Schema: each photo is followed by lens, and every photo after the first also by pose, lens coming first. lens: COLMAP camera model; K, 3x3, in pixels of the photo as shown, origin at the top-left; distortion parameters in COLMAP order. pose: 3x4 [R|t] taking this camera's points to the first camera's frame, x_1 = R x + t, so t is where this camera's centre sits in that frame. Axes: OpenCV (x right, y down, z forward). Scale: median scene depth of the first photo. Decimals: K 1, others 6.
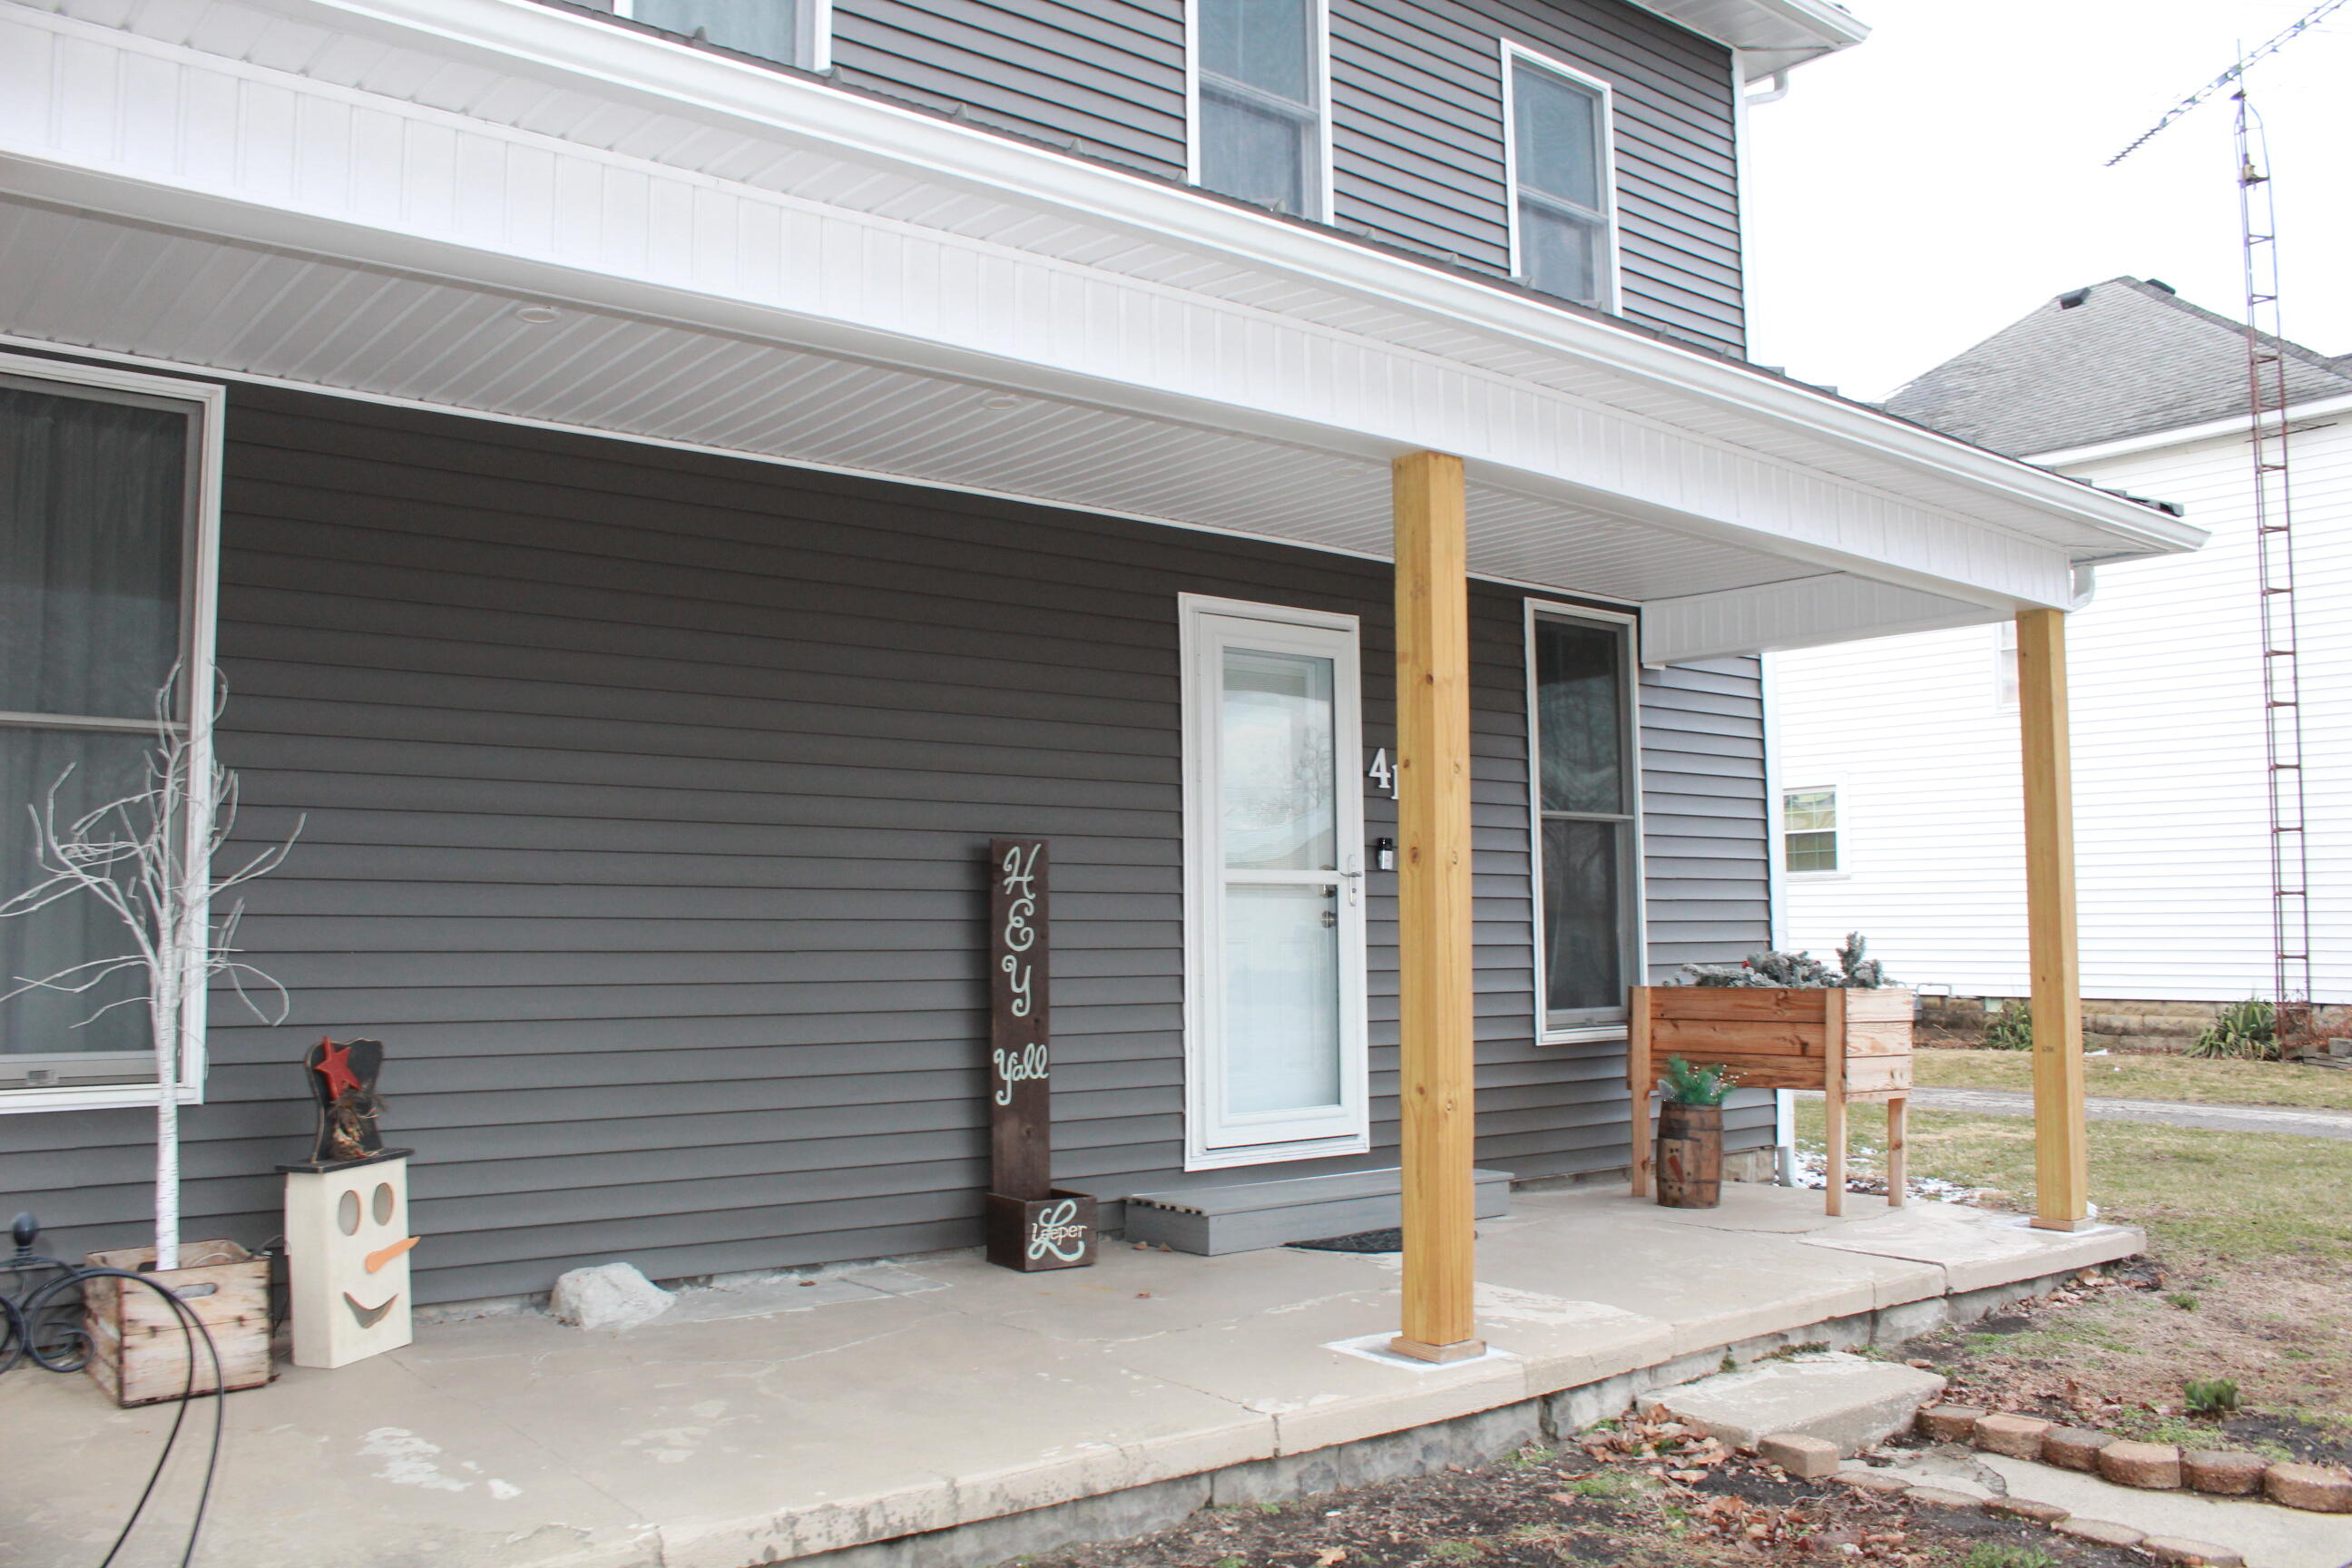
lens RADIAL K [[1952.3, 0, 1159.8], [0, 1952.3, 785.2], [0, 0, 1]] dist [-0.167283, 0.148385]
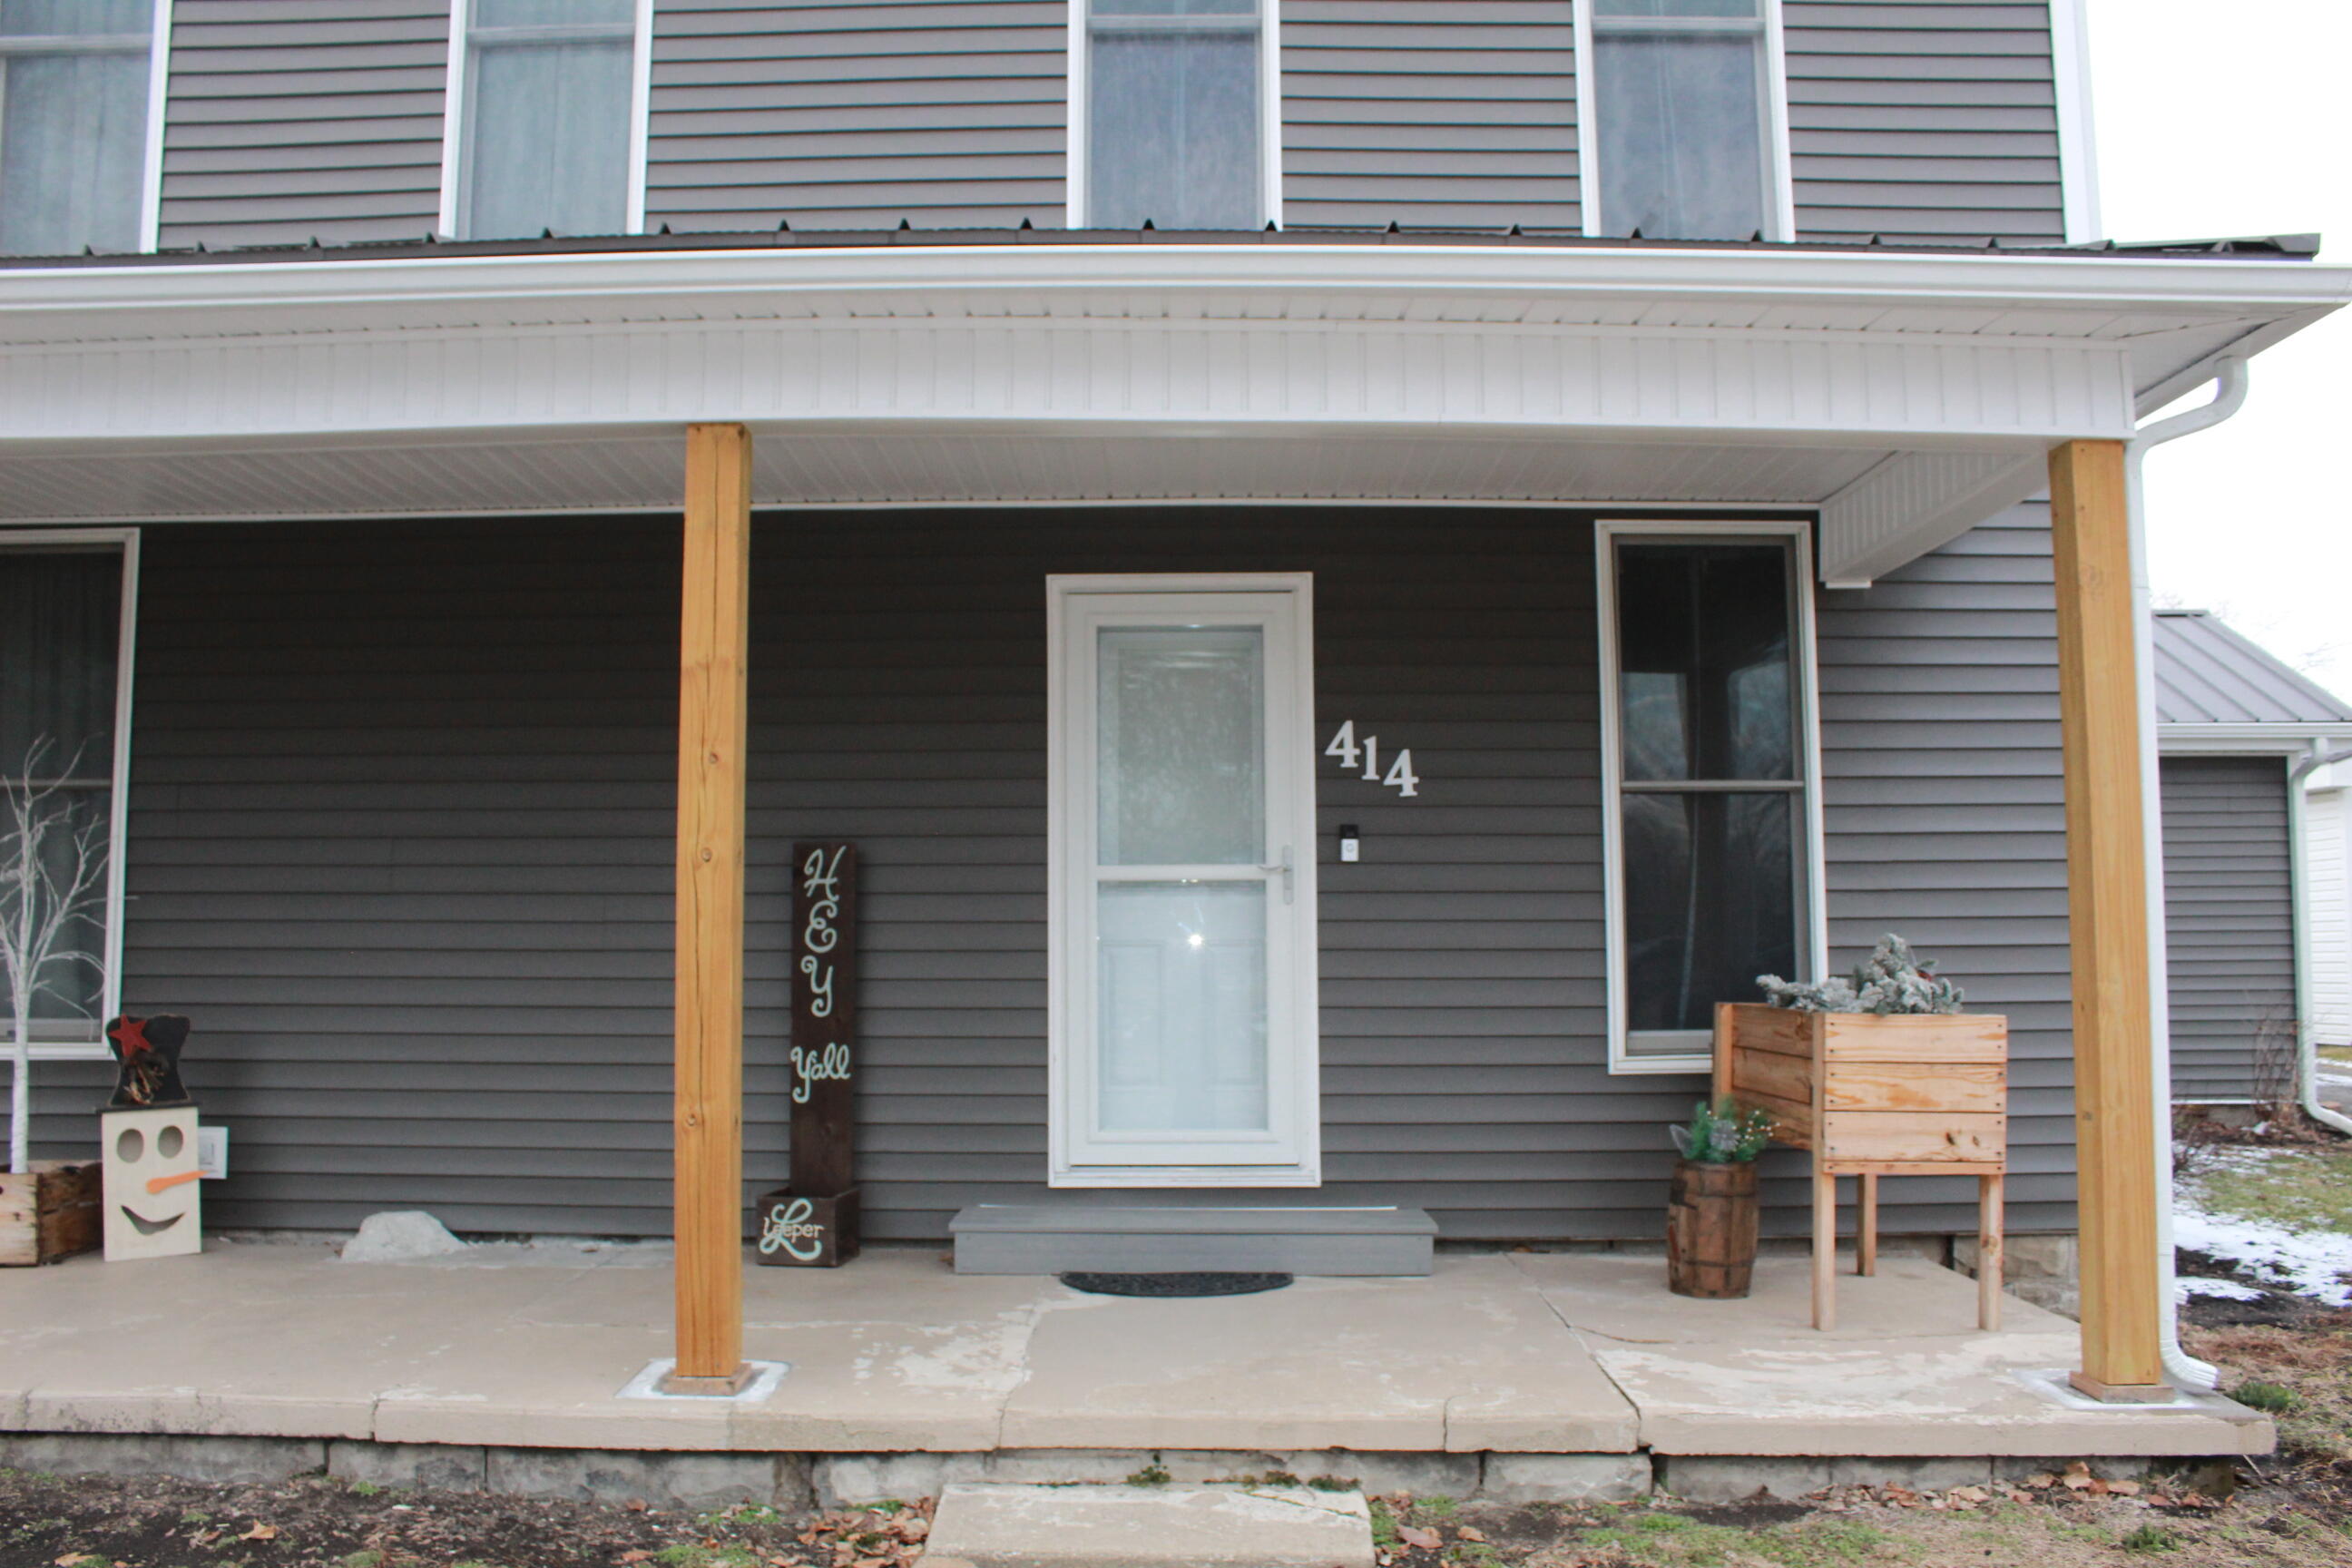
lens RADIAL K [[1949.4, 0, 1162.4], [0, 1949.4, 787.5], [0, 0, 1]] dist [-0.165696, 0.145268]
pose [[0.771769, -0.046710, -0.634185, 0.625080], [0.049304, 0.998692, -0.013556, 0.018977], [0.633989, -0.020806, 0.773062, 0.291359]]
